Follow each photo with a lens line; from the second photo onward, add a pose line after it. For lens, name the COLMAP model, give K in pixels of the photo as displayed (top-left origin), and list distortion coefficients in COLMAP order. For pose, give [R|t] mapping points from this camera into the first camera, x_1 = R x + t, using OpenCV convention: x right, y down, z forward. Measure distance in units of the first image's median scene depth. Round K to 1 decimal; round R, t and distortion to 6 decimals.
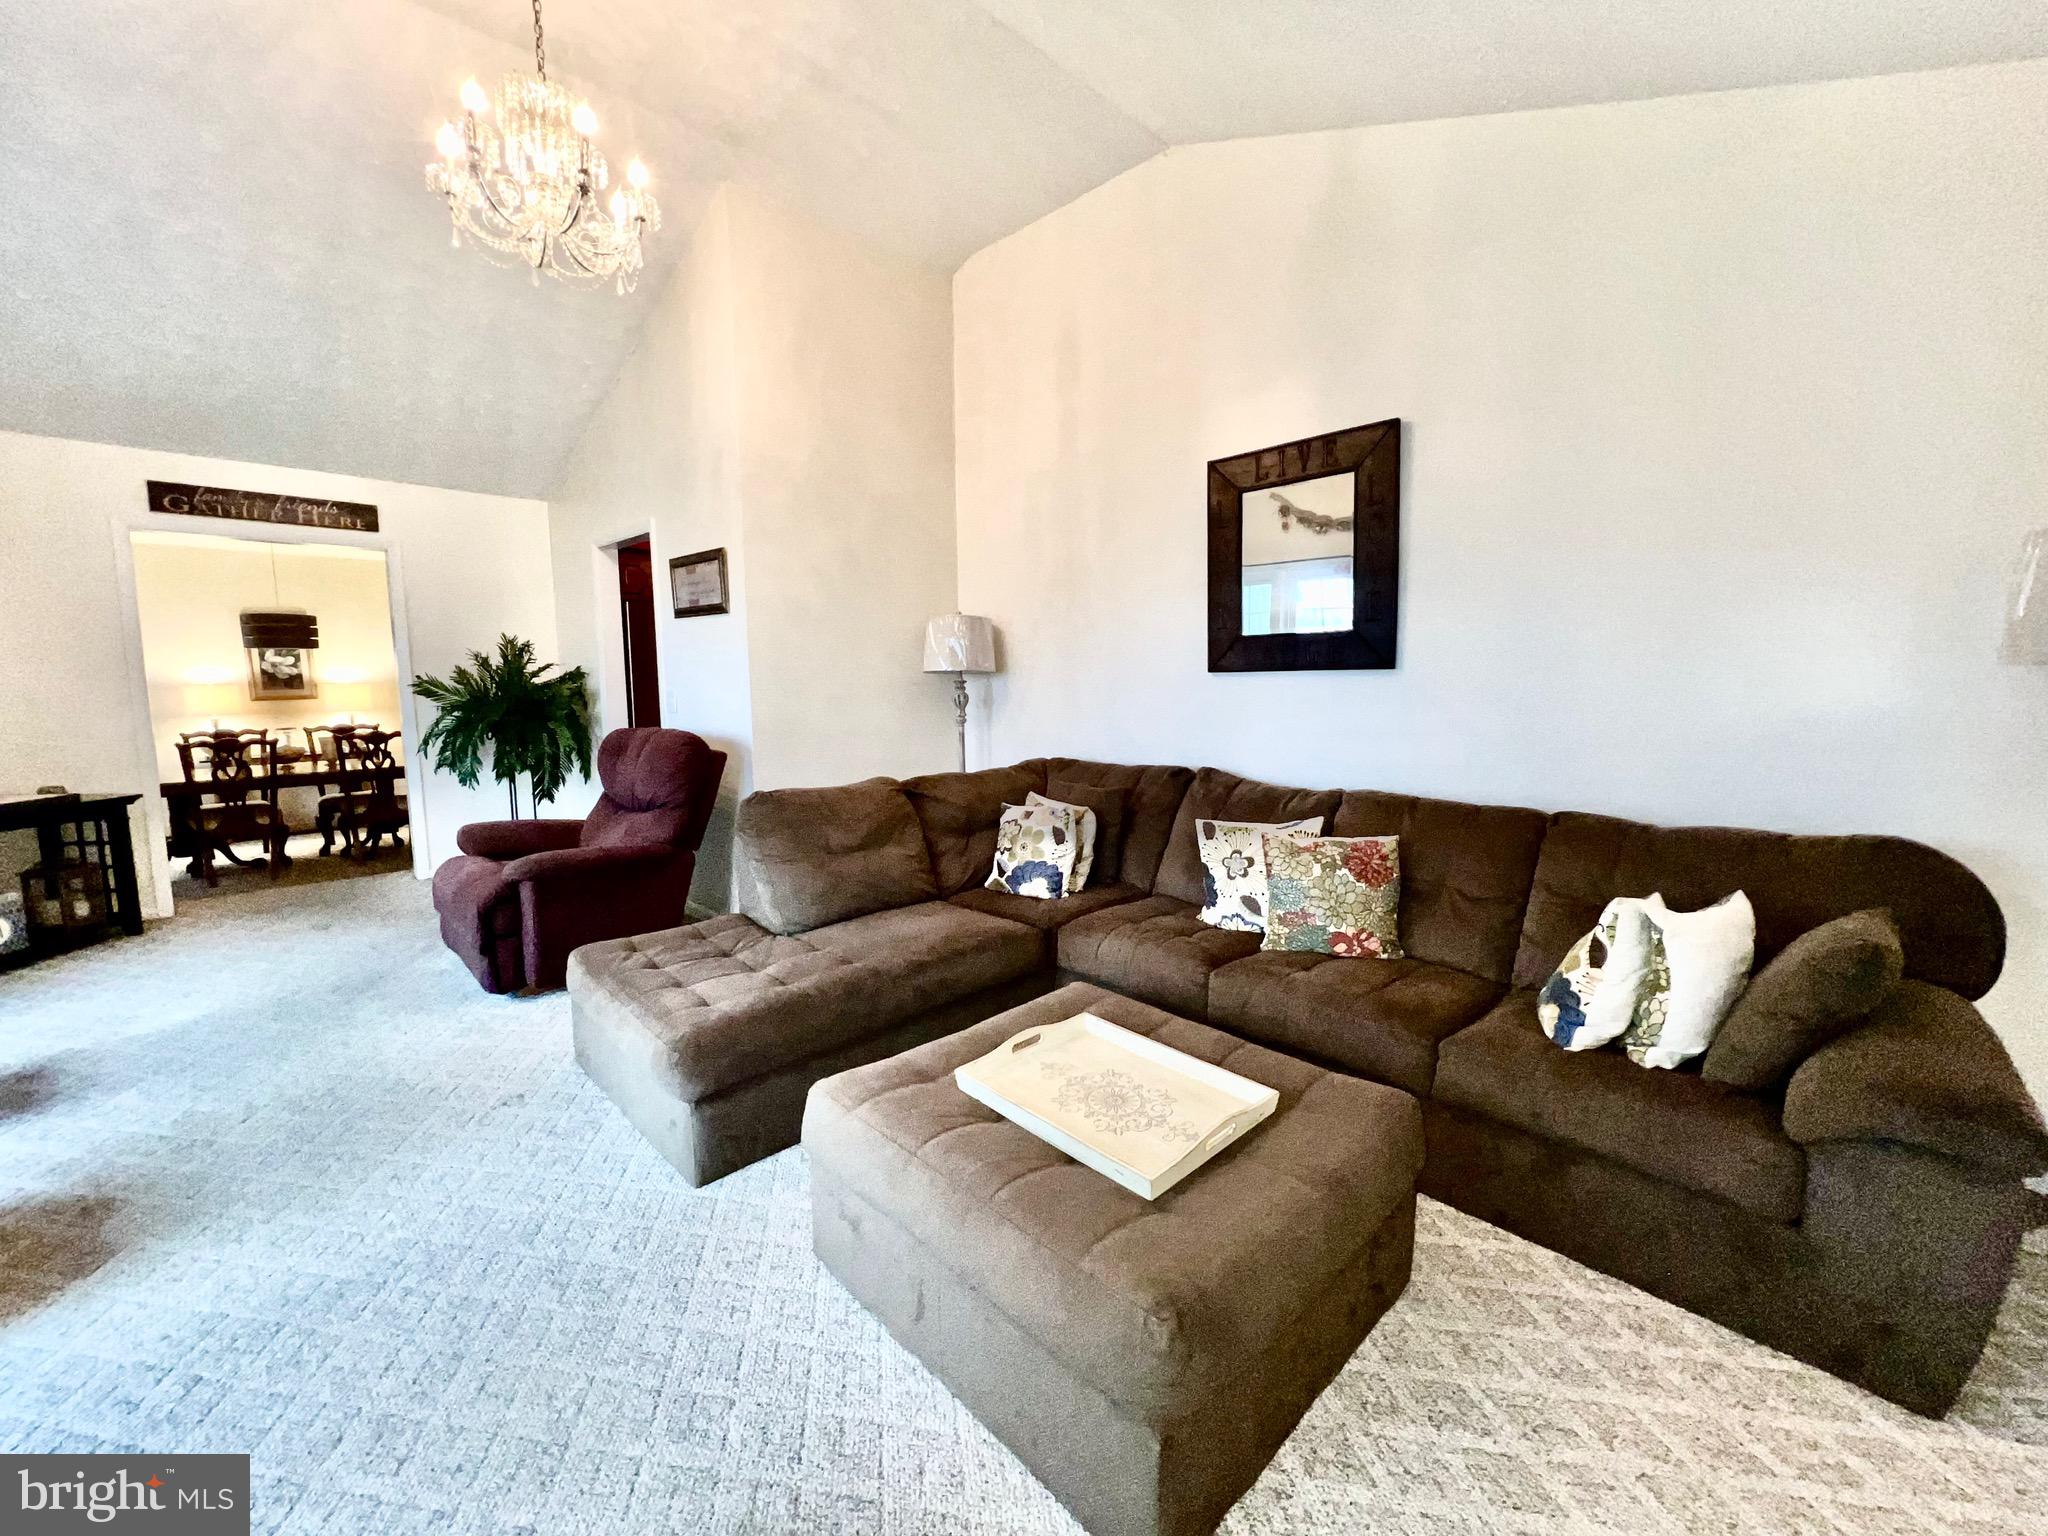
lens RADIAL K [[821.2, 0, 1016.0], [0, 821.2, 766.2], [0, 0, 1]] dist [0.001937, 0.000016]
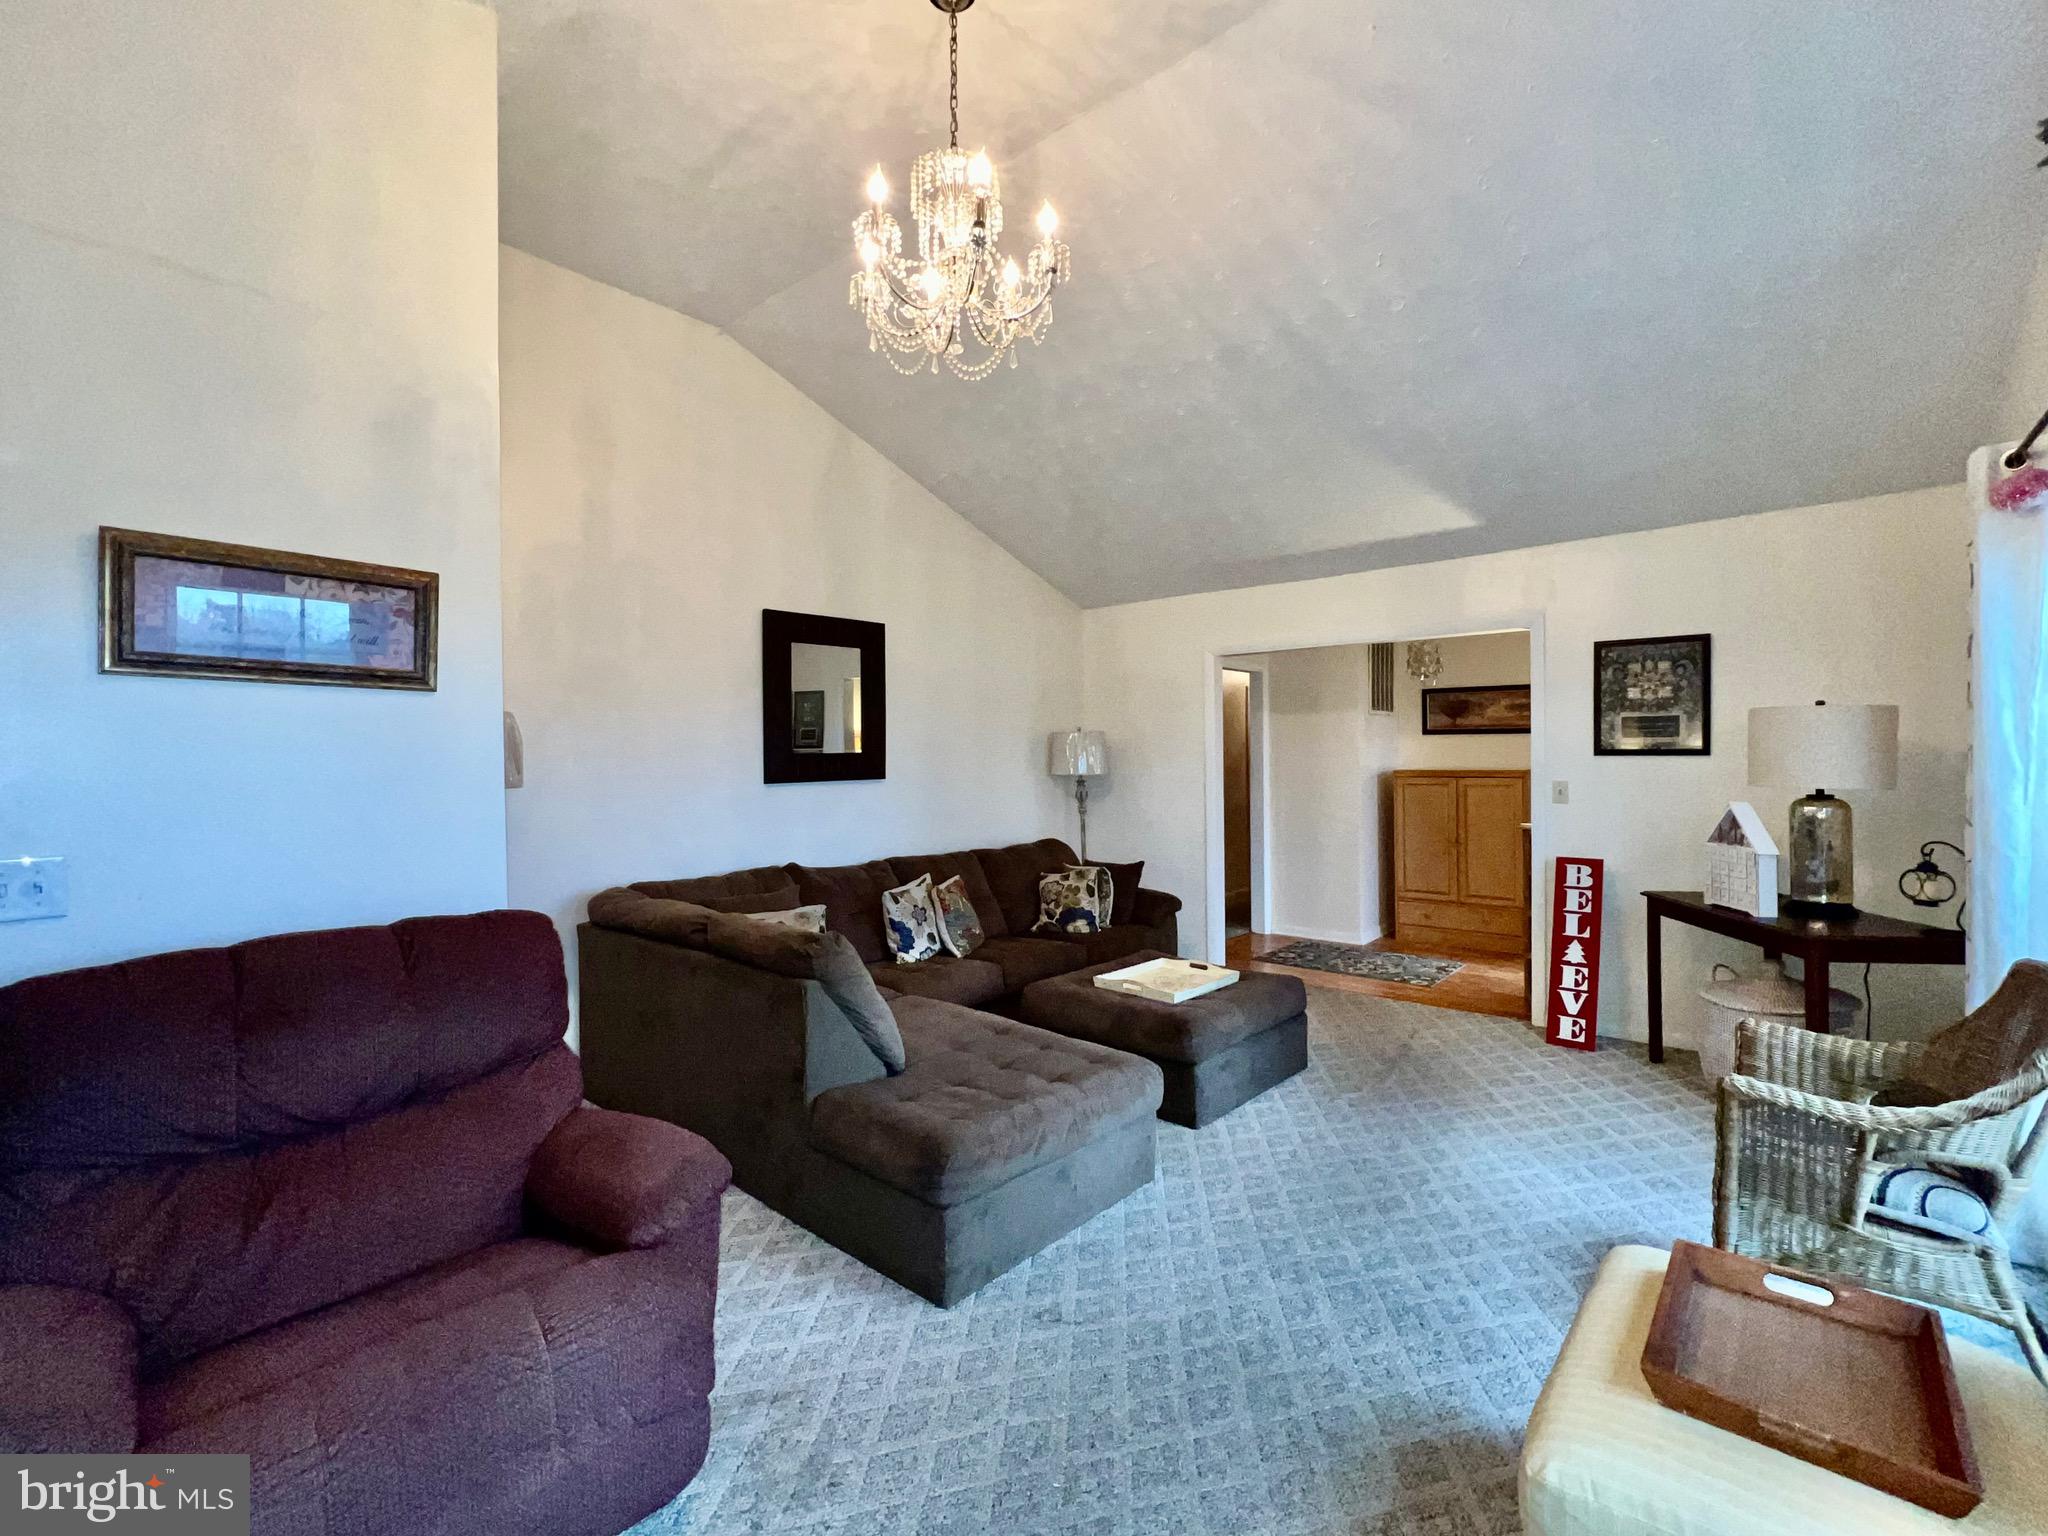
lens RADIAL K [[911.5, 0, 1024.5], [0, 911.5, 757.4], [0, 0, 1]] dist [-0.008770, 0.001259]
pose [[-0.081786, 0.008612, 0.996613, -1.266662], [0.113804, 0.993503, 0.000754, -0.125488], [-0.990131, 0.113480, -0.082235, 0.855635]]
